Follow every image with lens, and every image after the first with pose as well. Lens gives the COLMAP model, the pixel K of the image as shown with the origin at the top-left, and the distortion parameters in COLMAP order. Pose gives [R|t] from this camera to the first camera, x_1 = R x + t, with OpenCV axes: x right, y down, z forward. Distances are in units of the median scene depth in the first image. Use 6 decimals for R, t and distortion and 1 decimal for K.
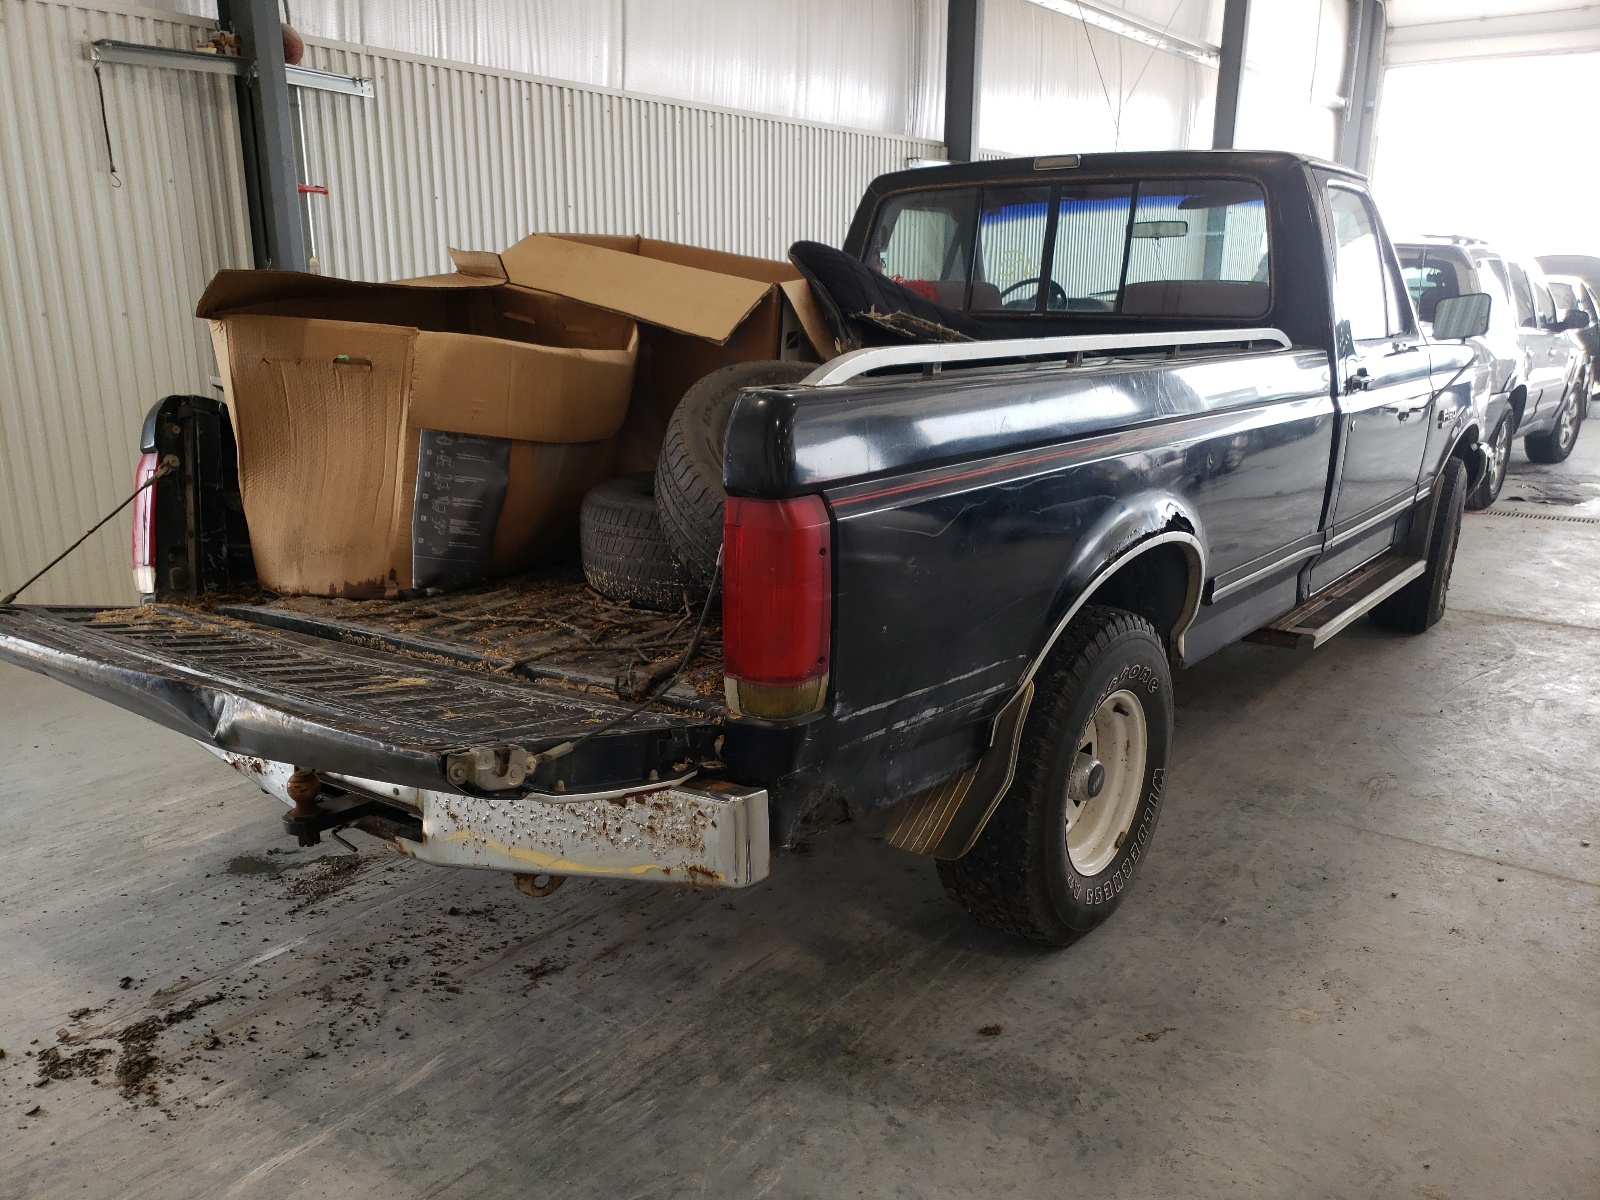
lens RADIAL K [[1265.5, 0, 799.1], [0, 1265.5, 632.1], [0, 0, 1]] dist [0.000649, 0.002968]
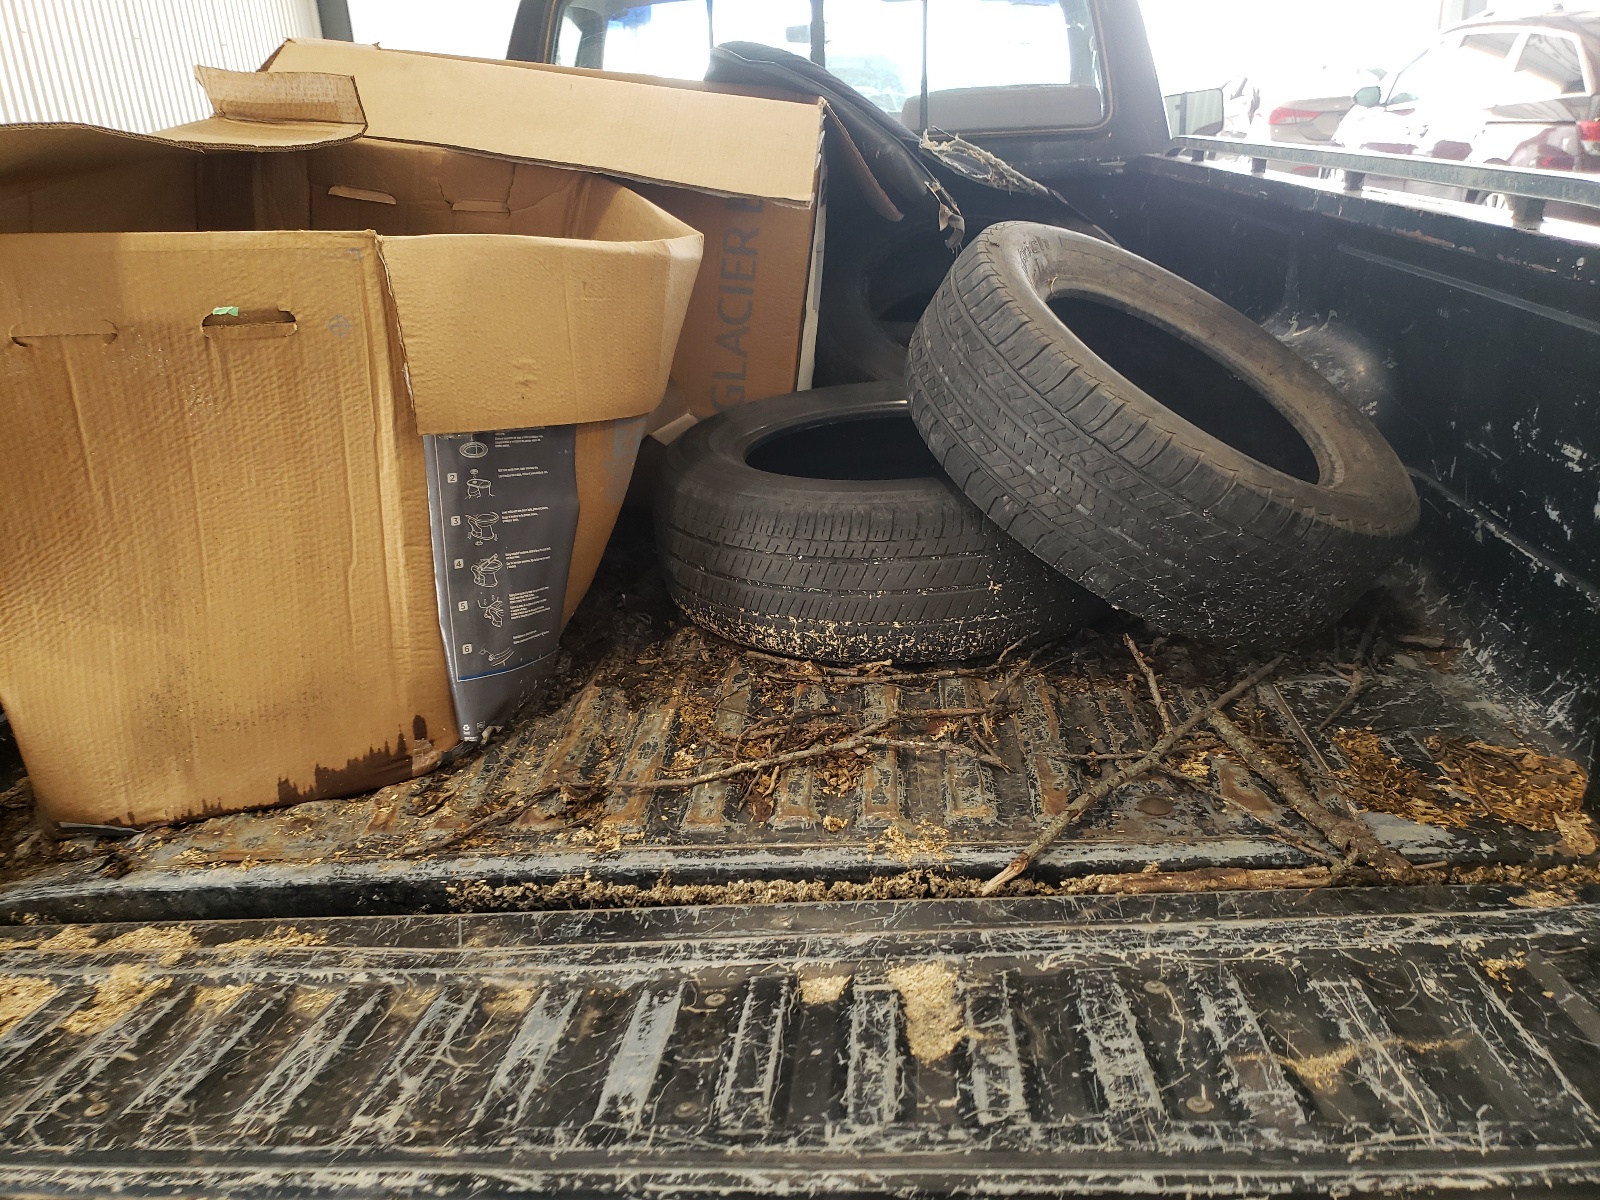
lens RADIAL K [[1238.4, 0, 800.0], [0, 1238.4, 600.0], [0, 0, 1]] dist [0.010691, -0.003023]
pose [[0.838097, -0.245661, 0.487076, -0.430564], [0.193184, 0.968658, 0.156145, -0.145858], [-0.510169, -0.036769, 0.859288, 0.502736]]
